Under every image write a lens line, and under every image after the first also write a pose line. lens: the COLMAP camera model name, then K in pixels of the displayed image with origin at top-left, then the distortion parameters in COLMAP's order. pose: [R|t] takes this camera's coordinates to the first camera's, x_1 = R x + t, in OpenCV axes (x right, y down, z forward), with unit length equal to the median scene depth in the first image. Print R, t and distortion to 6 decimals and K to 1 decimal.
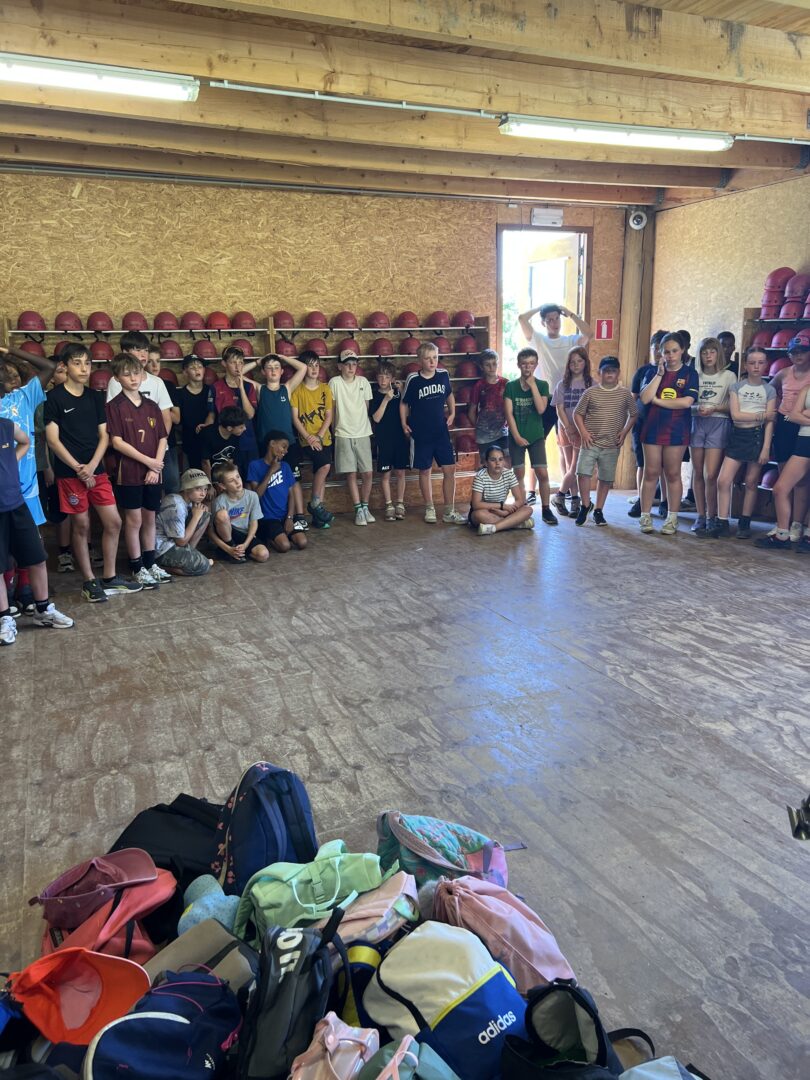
lens RADIAL K [[824.4, 0, 410.4], [0, 824.4, 534.0], [0, 0, 1]] dist [0.050026, -0.055953]
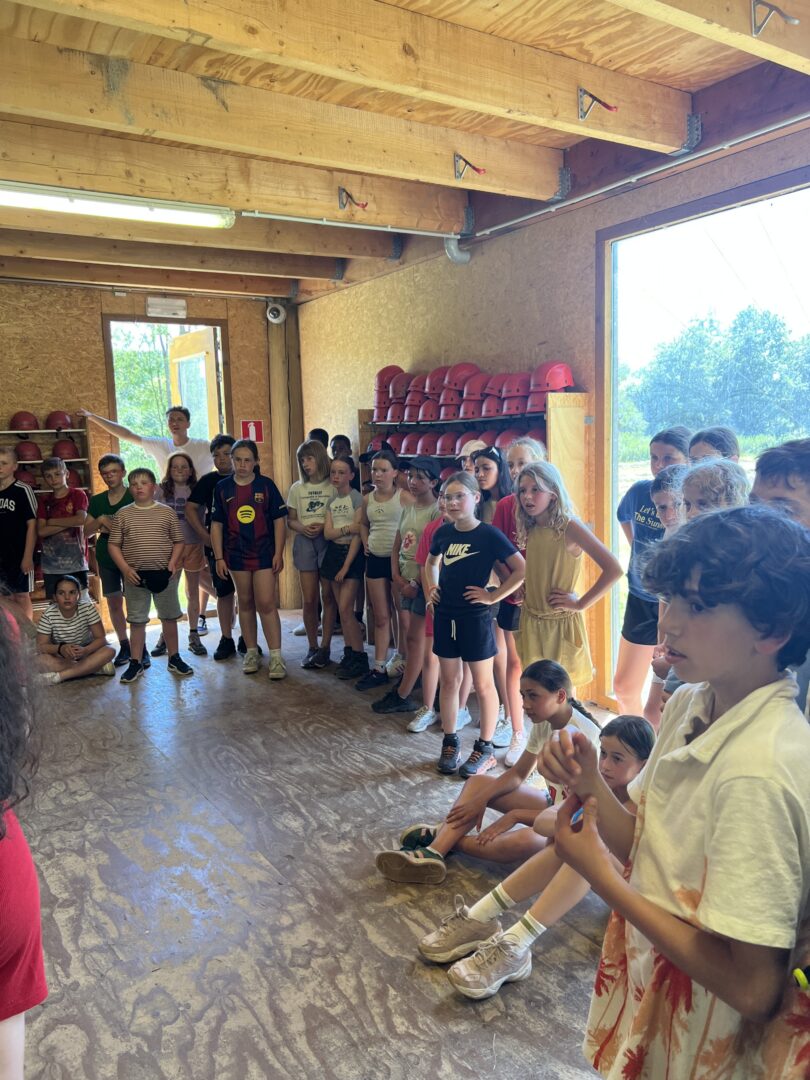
lens RADIAL K [[824.4, 0, 410.4], [0, 824.4, 534.0], [0, 0, 1]] dist [0.050026, -0.055953]
pose [[0.986516, -0.029003, 0.161076, 0.392529], [0.046585, 0.993223, -0.106477, -0.054104], [-0.156896, 0.112545, 0.981182, 0.177174]]
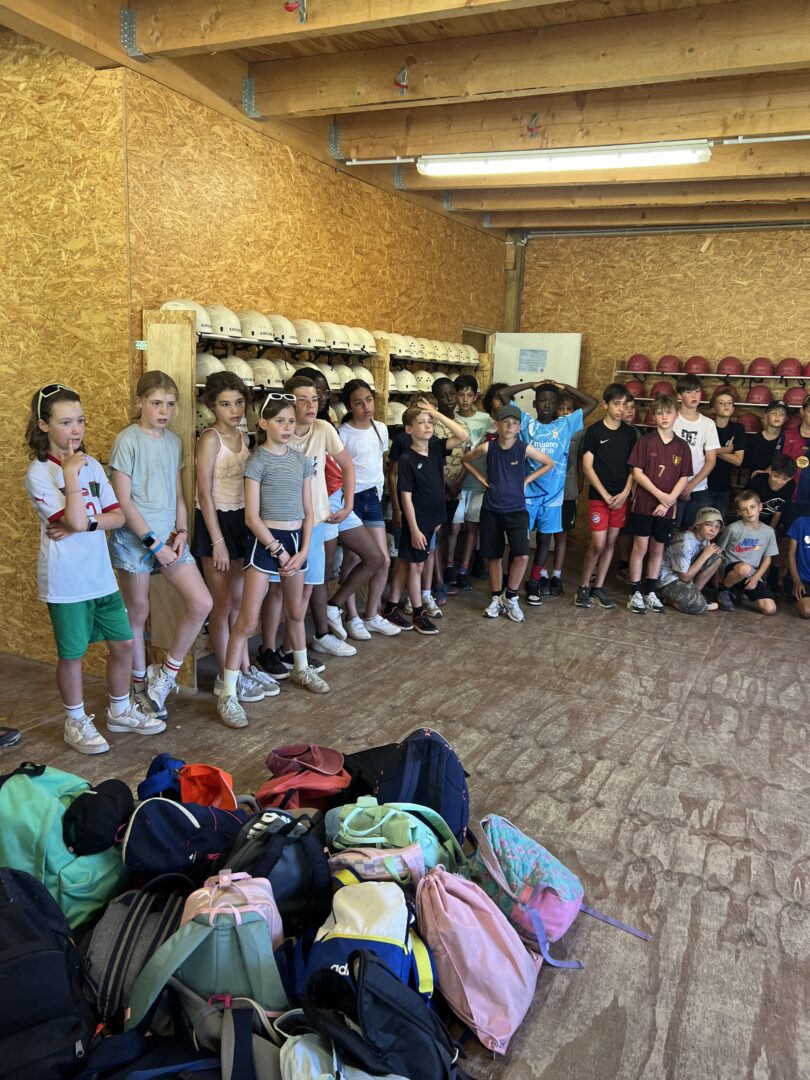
lens RADIAL K [[824.4, 0, 410.4], [0, 824.4, 534.0], [0, 0, 1]] dist [0.050026, -0.055953]
pose [[0.630597, 0.188355, -0.752907, 0.278311], [-0.223848, 0.973017, 0.055936, -0.025802], [0.743128, 0.133264, 0.655745, 0.066923]]
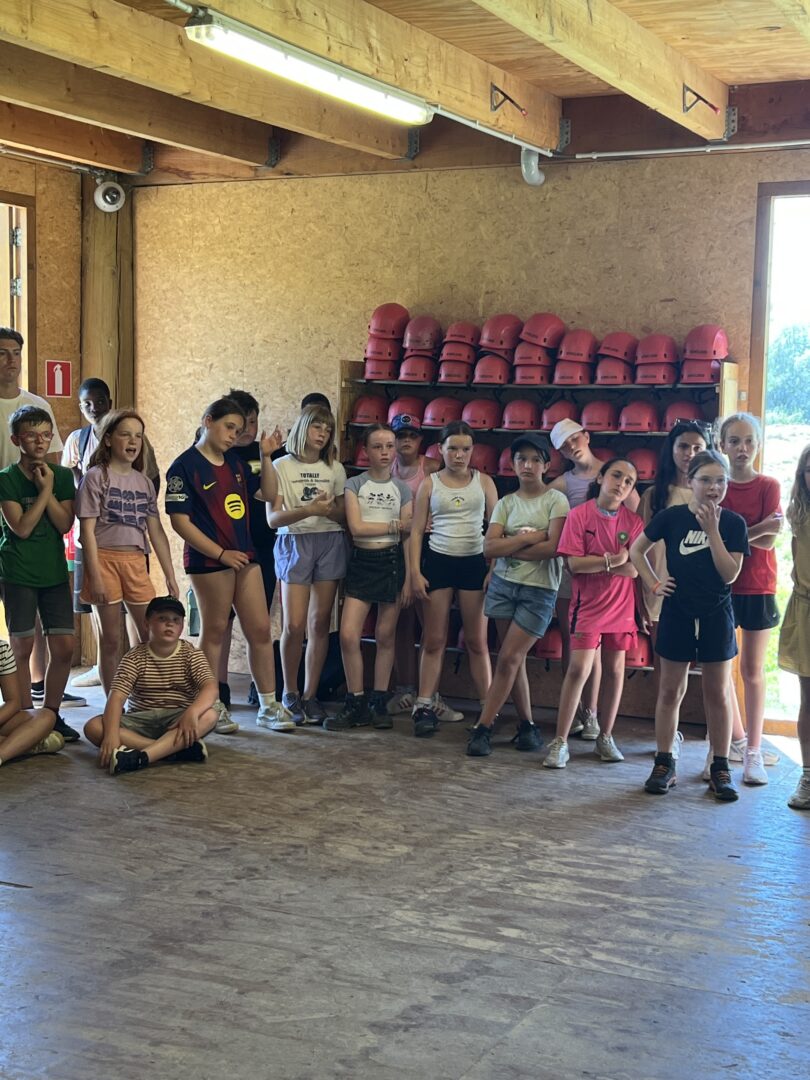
lens RADIAL K [[1534.1, 0, 422.3], [0, 1534.1, 542.0], [0, 0, 1]] dist [0.164699, -0.404779]
pose [[0.758344, -0.023106, 0.651445, -0.392235], [0.110997, 0.989354, -0.094120, -0.024837], [-0.642335, 0.143684, 0.752835, 0.132154]]
